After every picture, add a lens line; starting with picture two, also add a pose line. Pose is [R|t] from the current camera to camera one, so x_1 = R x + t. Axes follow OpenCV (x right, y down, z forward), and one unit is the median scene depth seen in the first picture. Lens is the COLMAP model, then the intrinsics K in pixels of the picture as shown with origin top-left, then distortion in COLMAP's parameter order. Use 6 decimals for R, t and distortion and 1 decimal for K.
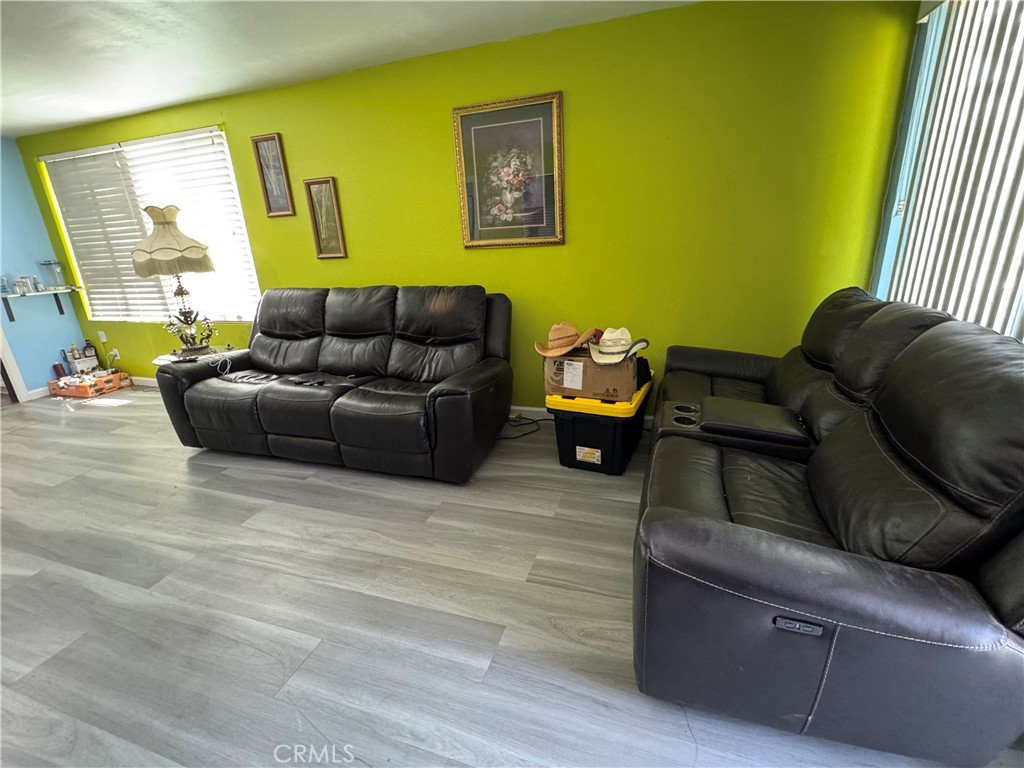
lens RADIAL K [[465.2, 0, 510.9], [0, 465.2, 381.5], [0, 0, 1]] dist [-0.007123, 0.001787]
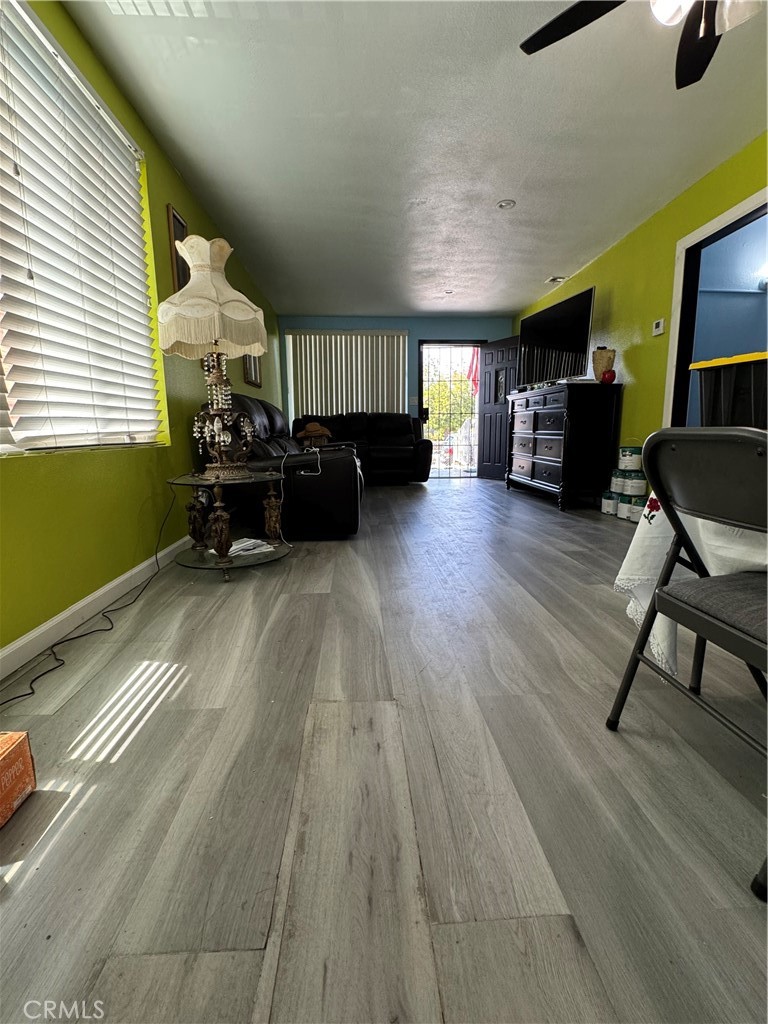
lens RADIAL K [[465.2, 0, 384.9], [0, 465.2, 514.5], [0, 0, 1]] dist [-0.007123, 0.001787]
pose [[-0.374603, -0.107253, 0.920961, -1.143409], [0.322722, 0.916094, 0.237954, -0.079533], [-0.869208, 0.386353, -0.308558, 0.866753]]
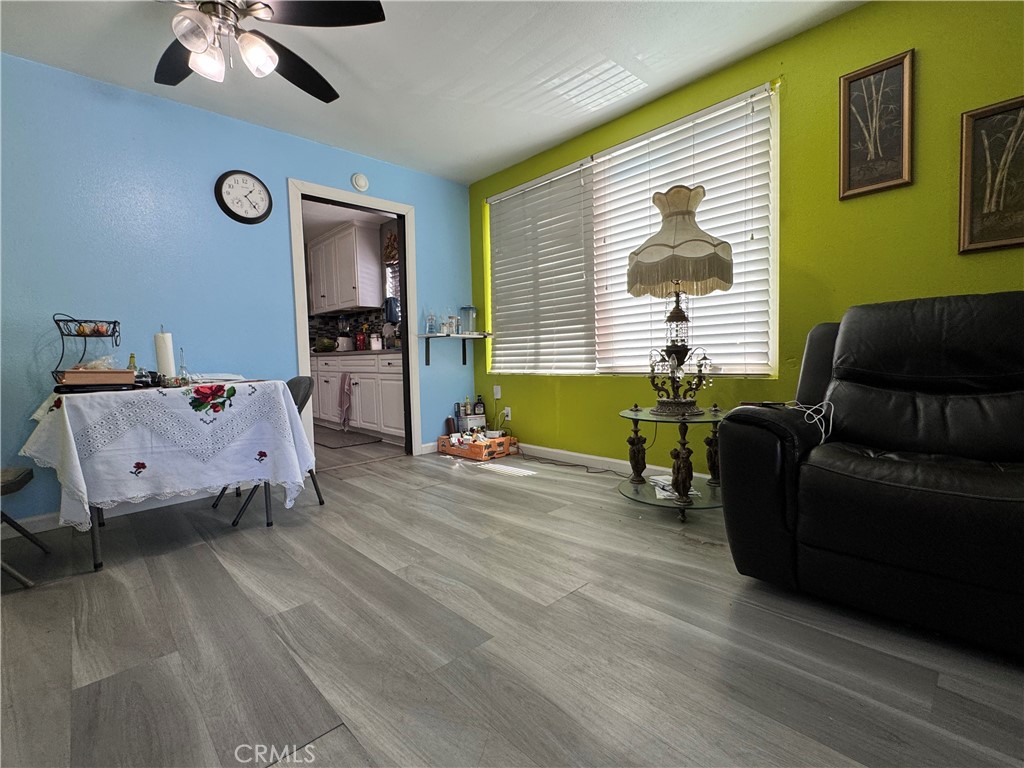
lens RADIAL K [[465.2, 0, 511.5], [0, 465.2, 381.0], [0, 0, 1]] dist [-0.007123, 0.001787]
pose [[0.885978, 0.053783, -0.460598, -0.490597], [-0.163955, 0.965430, -0.202642, 0.056199], [0.433777, 0.255054, 0.864167, 0.278595]]
